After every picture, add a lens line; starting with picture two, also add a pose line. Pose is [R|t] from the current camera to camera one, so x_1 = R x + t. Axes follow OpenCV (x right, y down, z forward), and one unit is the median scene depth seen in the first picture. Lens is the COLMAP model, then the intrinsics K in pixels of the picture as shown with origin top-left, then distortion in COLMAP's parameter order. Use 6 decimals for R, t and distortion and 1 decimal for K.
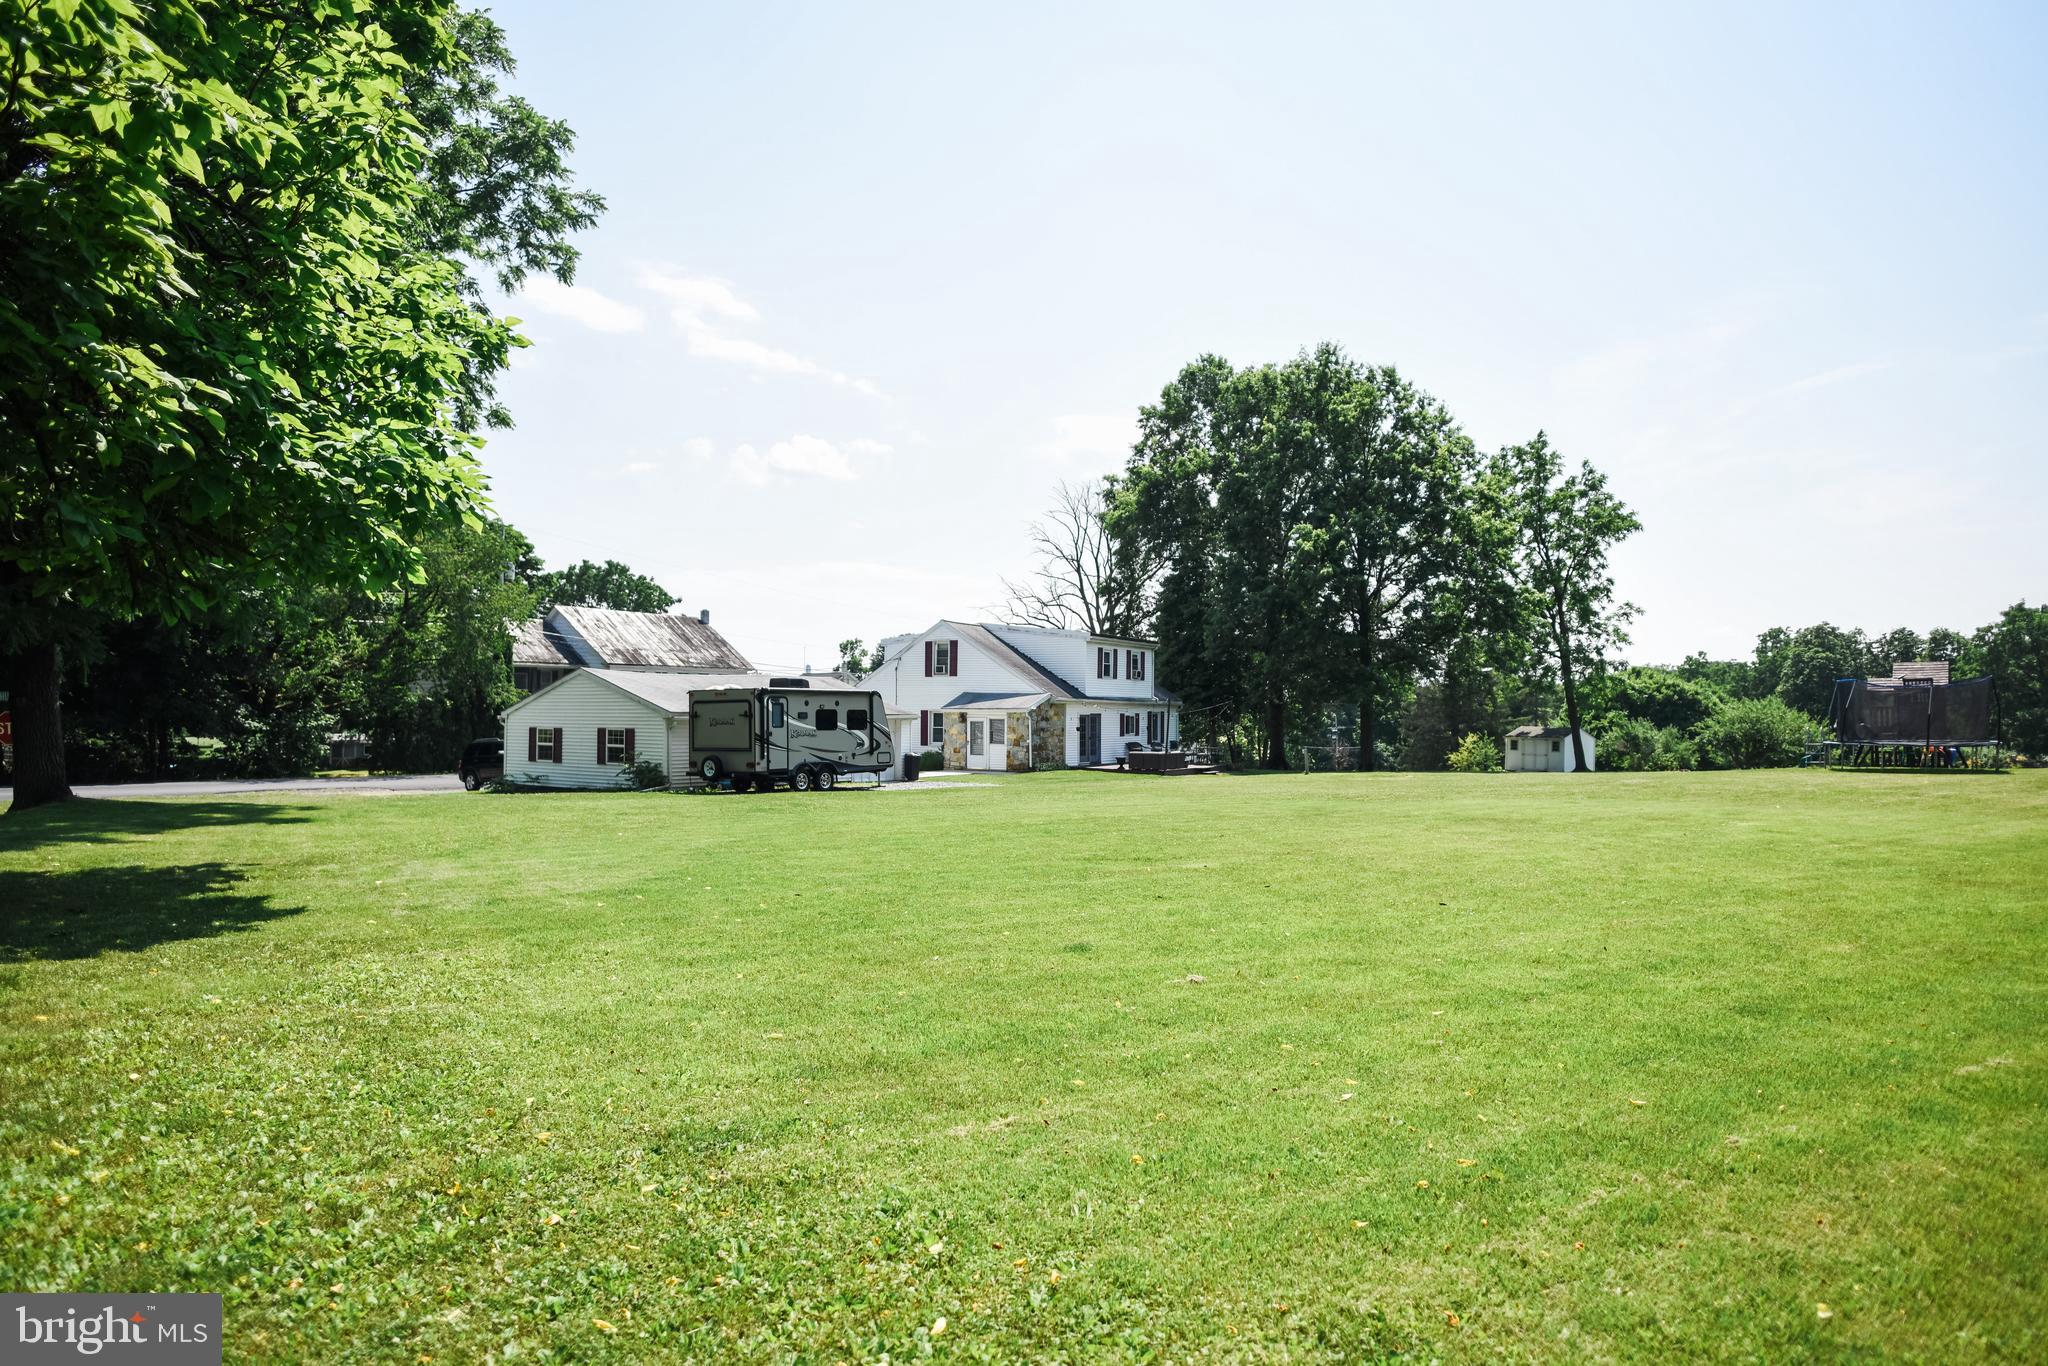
lens RADIAL K [[1173.4, 0, 1021.8], [0, 1173.4, 694.7], [0, 0, 1]] dist [-0.038499, 0.012532]
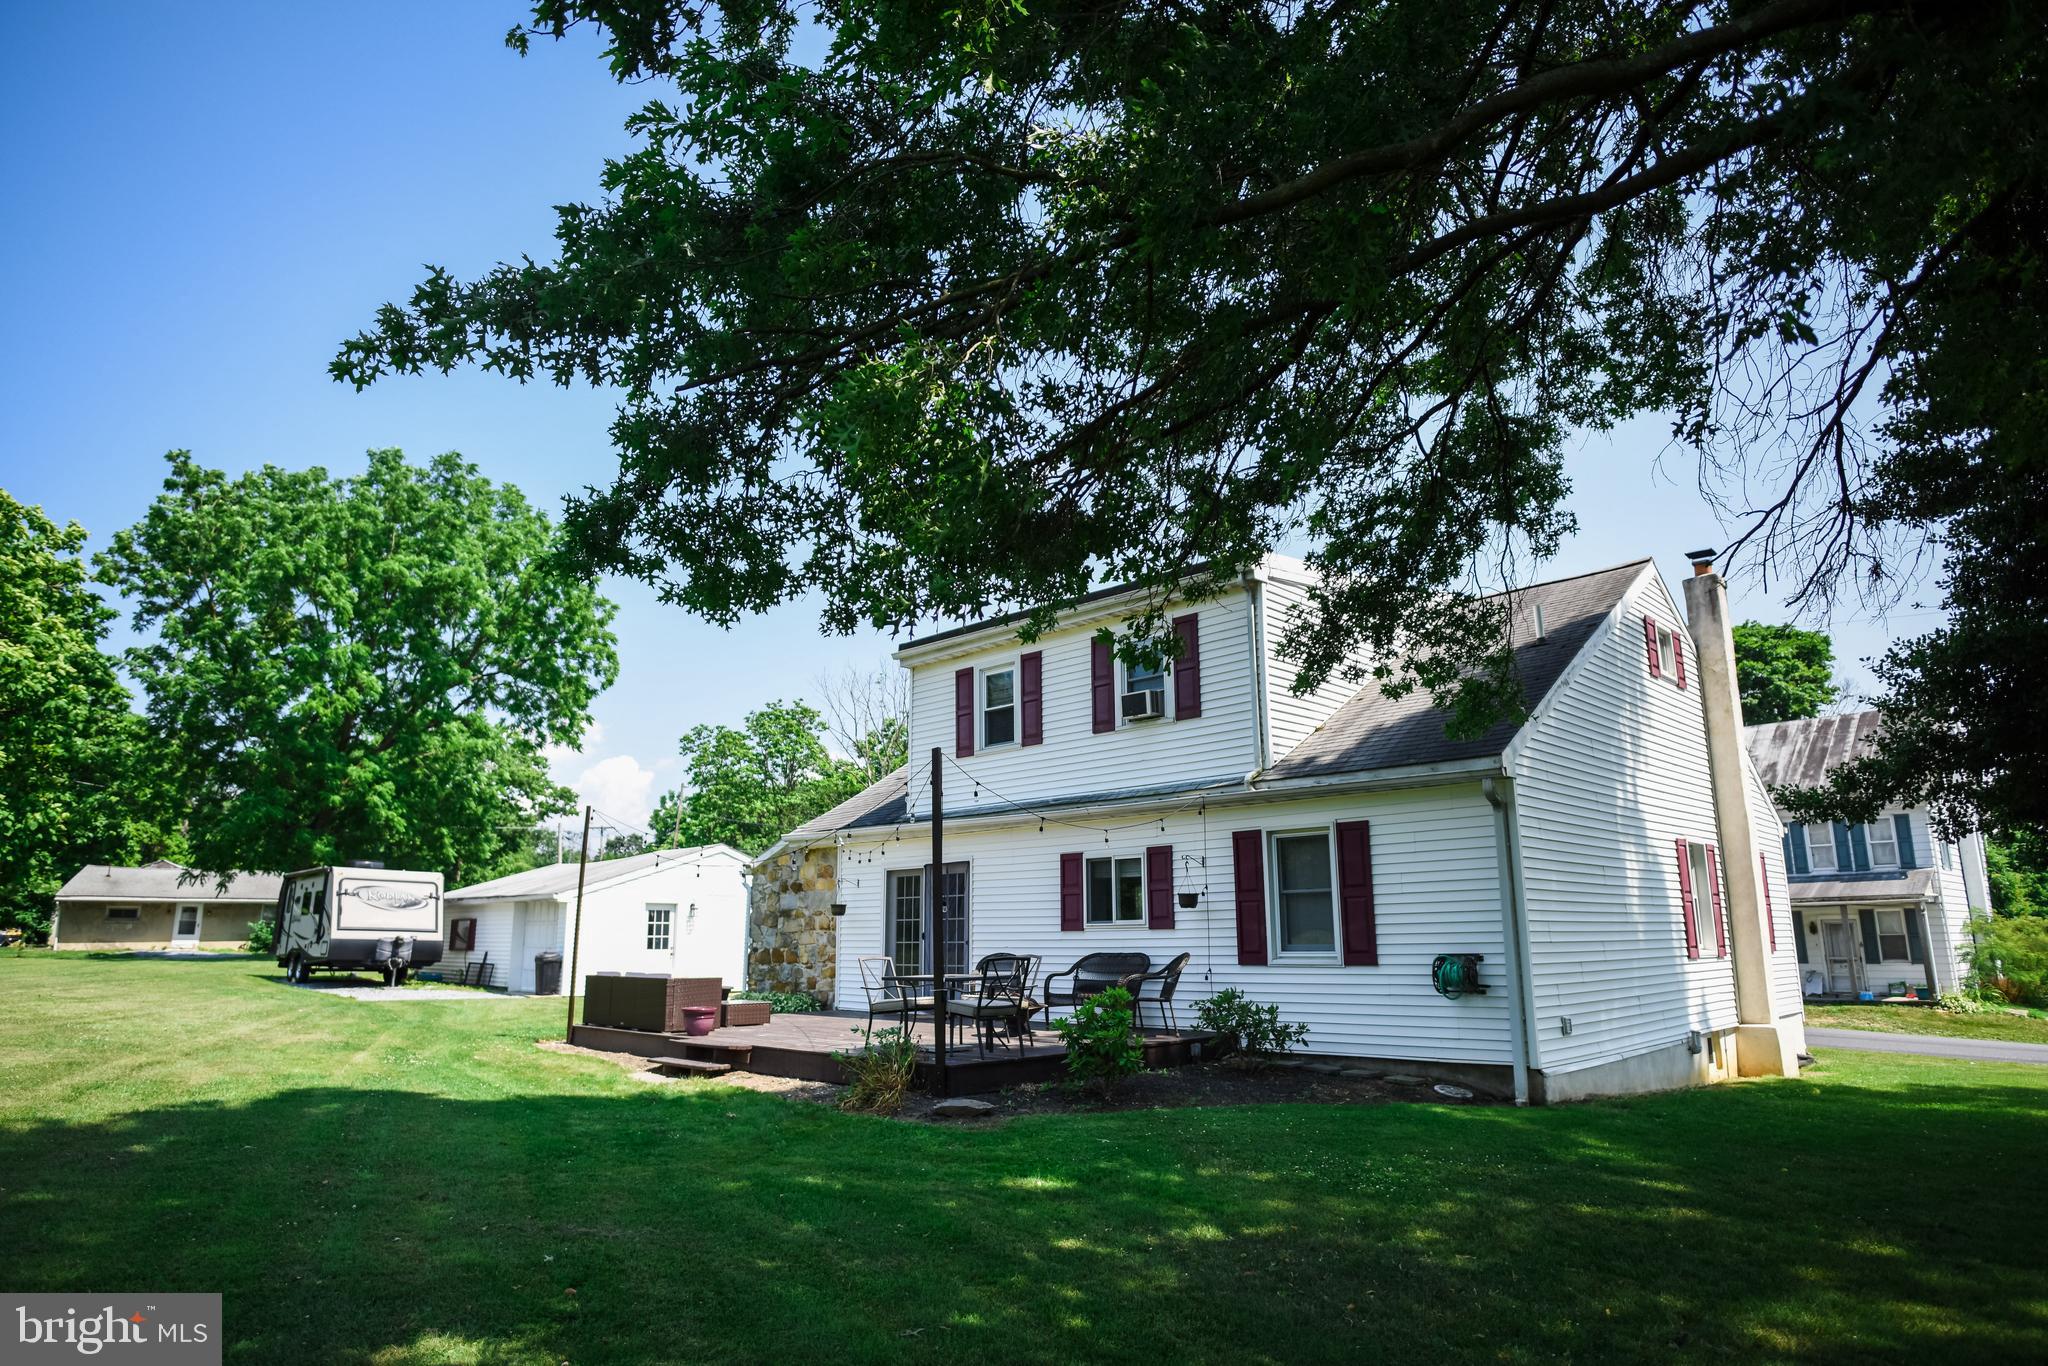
lens RADIAL K [[1173.4, 0, 1030.9], [0, 1173.4, 682.6], [0, 0, 1]] dist [-0.038499, 0.012532]
pose [[-0.201680, -0.221506, -0.954076, 0.400009], [0.017701, 0.973108, -0.229666, 0.044669], [0.979292, -0.063207, -0.192335, 1.105916]]
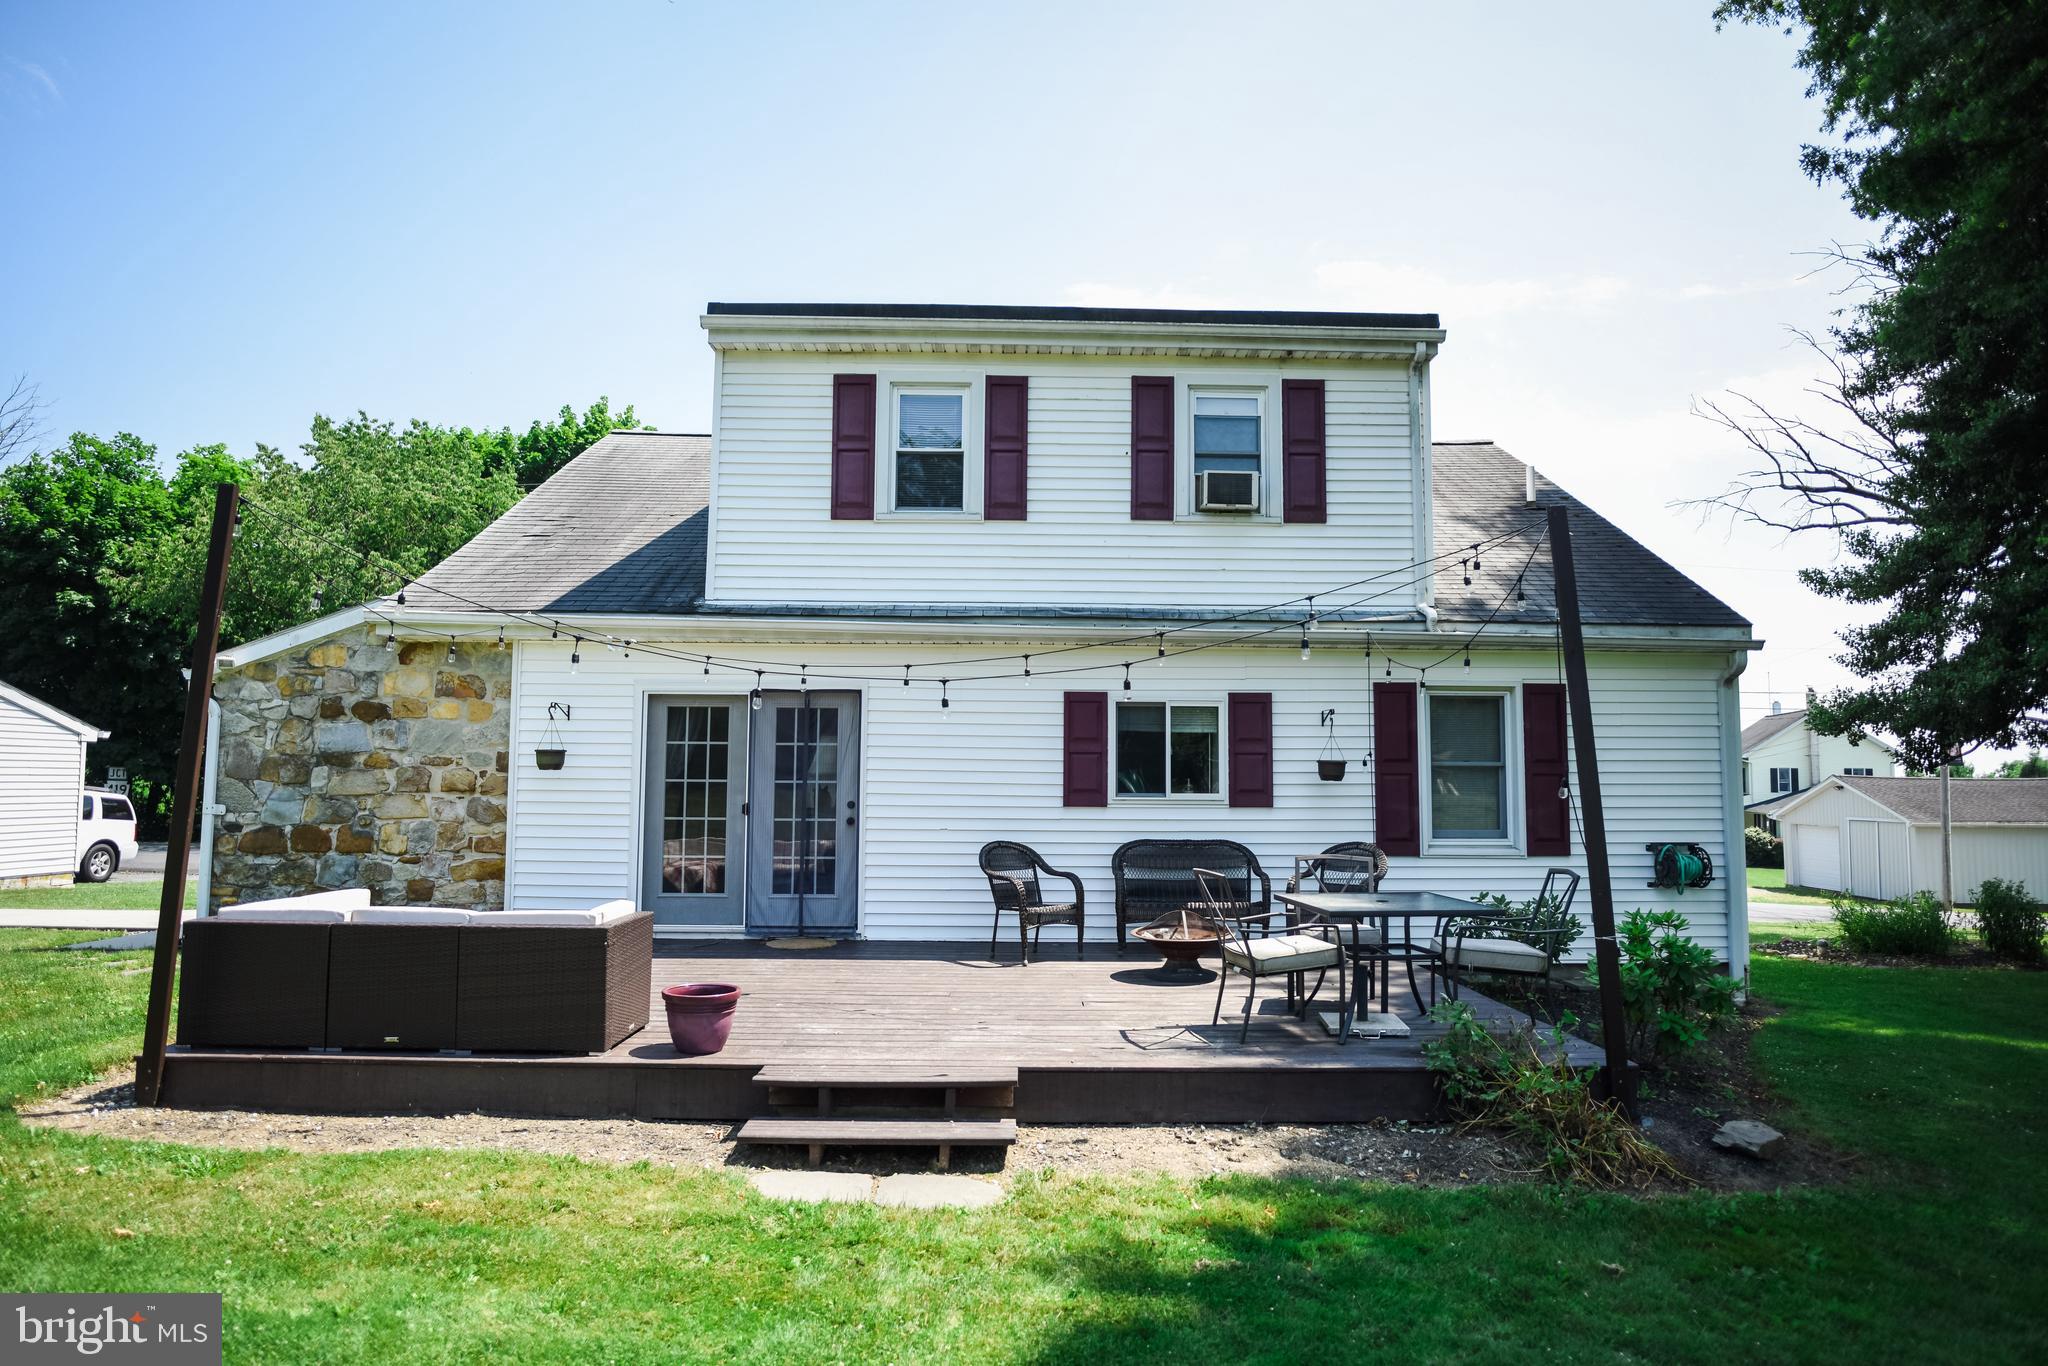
lens RADIAL K [[1173.4, 0, 1031.4], [0, 1173.4, 680.7], [0, 0, 1]] dist [-0.038499, 0.012532]
pose [[0.550152, -0.080258, -0.831199, 0.258341], [0.010888, 0.995975, -0.088962, 0.033882], [0.834994, 0.039892, 0.548811, 0.931244]]
